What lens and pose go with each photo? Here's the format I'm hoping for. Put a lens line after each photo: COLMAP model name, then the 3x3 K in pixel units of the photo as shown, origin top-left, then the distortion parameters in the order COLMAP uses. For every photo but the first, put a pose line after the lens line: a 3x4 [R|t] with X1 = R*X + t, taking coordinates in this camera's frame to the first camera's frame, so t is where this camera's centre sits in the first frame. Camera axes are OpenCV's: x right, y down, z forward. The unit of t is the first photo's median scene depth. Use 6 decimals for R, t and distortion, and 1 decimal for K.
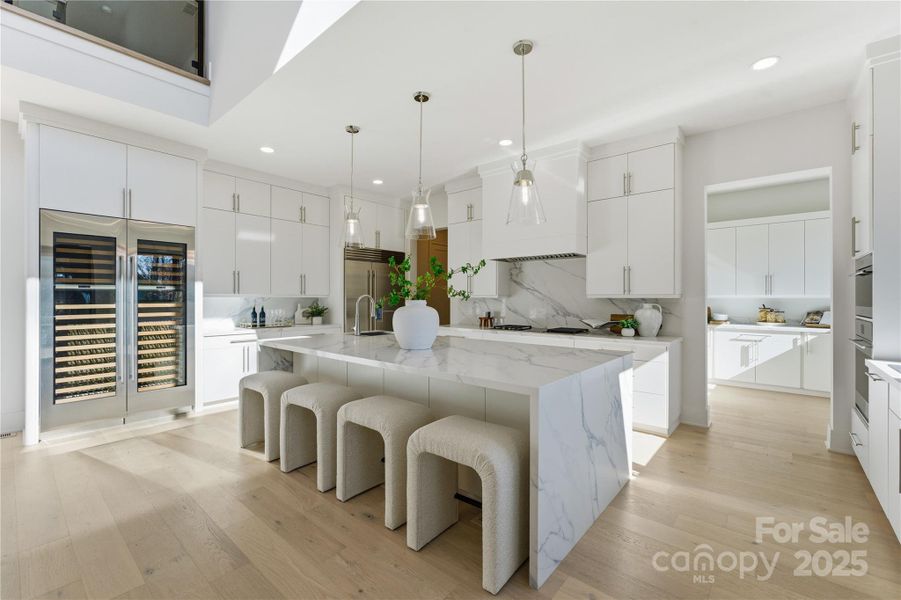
lens RADIAL K [[371.0, 0, 466.3], [0, 371.0, 298.3], [0, 0, 1]] dist [0.002883, -0.000033]
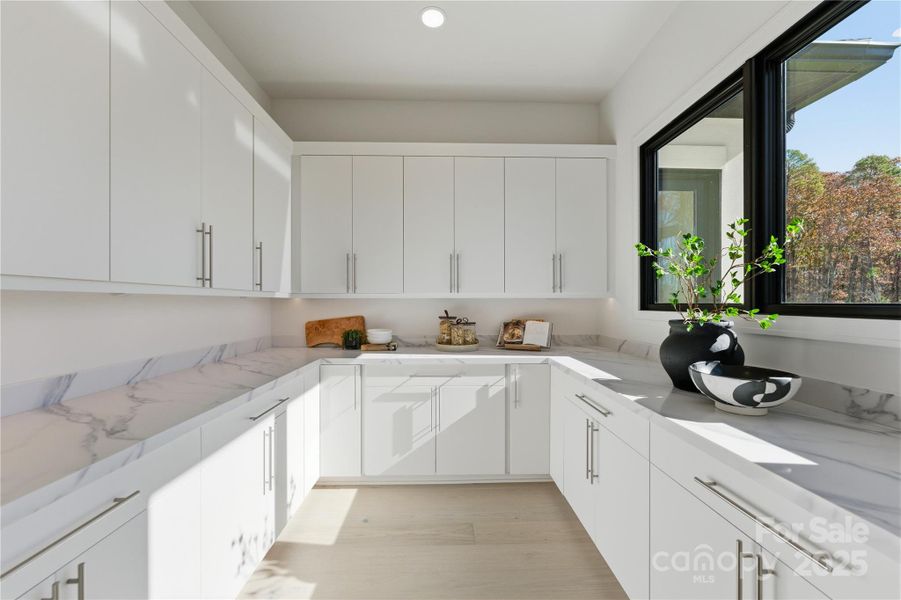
lens RADIAL K [[371.0, 0, 448.6], [0, 371.0, 301.6], [0, 0, 1]] dist [0.002883, -0.000033]
pose [[0.755983, 0.000184, 0.654591, 0.488949], [-0.000156, 1.000000, -0.000101, 0.004446], [-0.654591, -0.000026, 0.755983, 0.640884]]
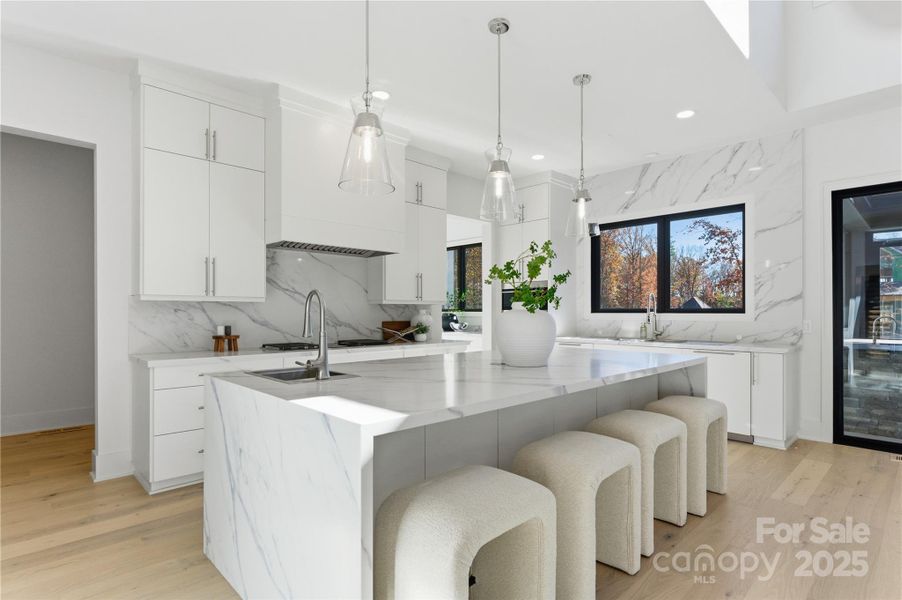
lens RADIAL K [[467.2, 0, 452.6], [0, 467.2, 312.8], [0, 0, 1]] dist [0.006094, -0.000096]
pose [[0.119273, -0.003690, 0.992855, -0.618040], [-0.002573, 0.999989, 0.004025, 0.012439], [-0.992858, -0.003035, 0.119262, 0.548624]]
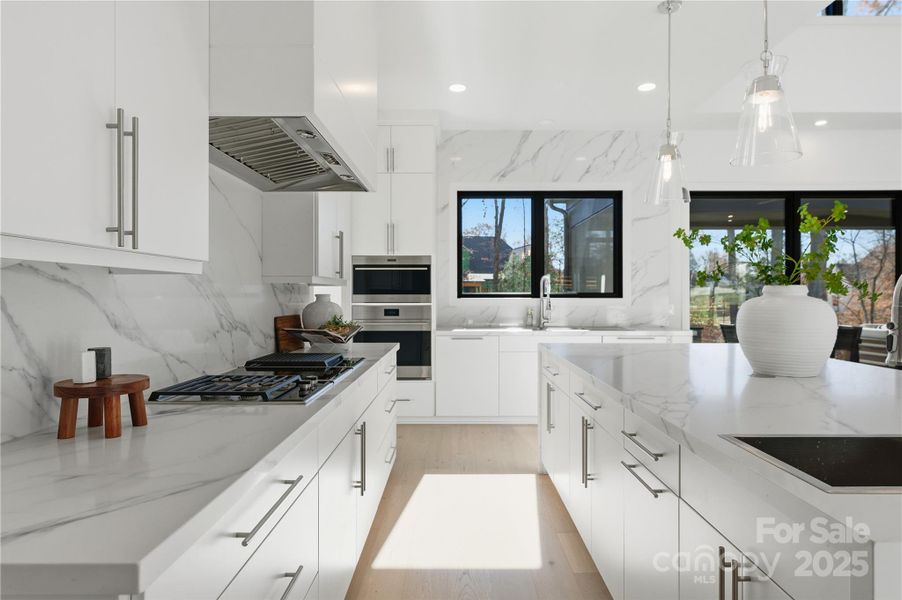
lens RADIAL K [[517.4, 0, 450.6], [0, 517.4, 296.2], [0, 0, 1]] dist [0.000311, 0.001941]
pose [[-0.621588, -0.004504, 0.783331, -0.236885], [-0.003879, 0.999989, 0.002671, 0.010467], [-0.783334, -0.001379, -0.621599, 1.006096]]
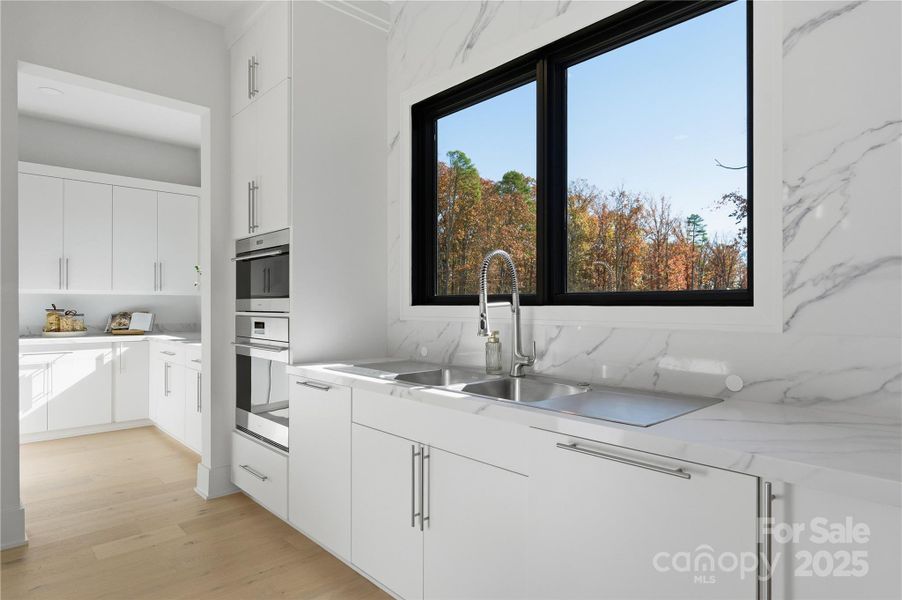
lens RADIAL K [[517.4, 0, 450.6], [0, 517.4, 304.1], [0, 0, 1]] dist [0.000311, 0.001941]
pose [[0.138651, 0.000765, 0.990341, 0.024912], [-0.004050, 0.999992, -0.000205, 0.015414], [-0.990333, -0.003983, 0.138653, 0.227216]]
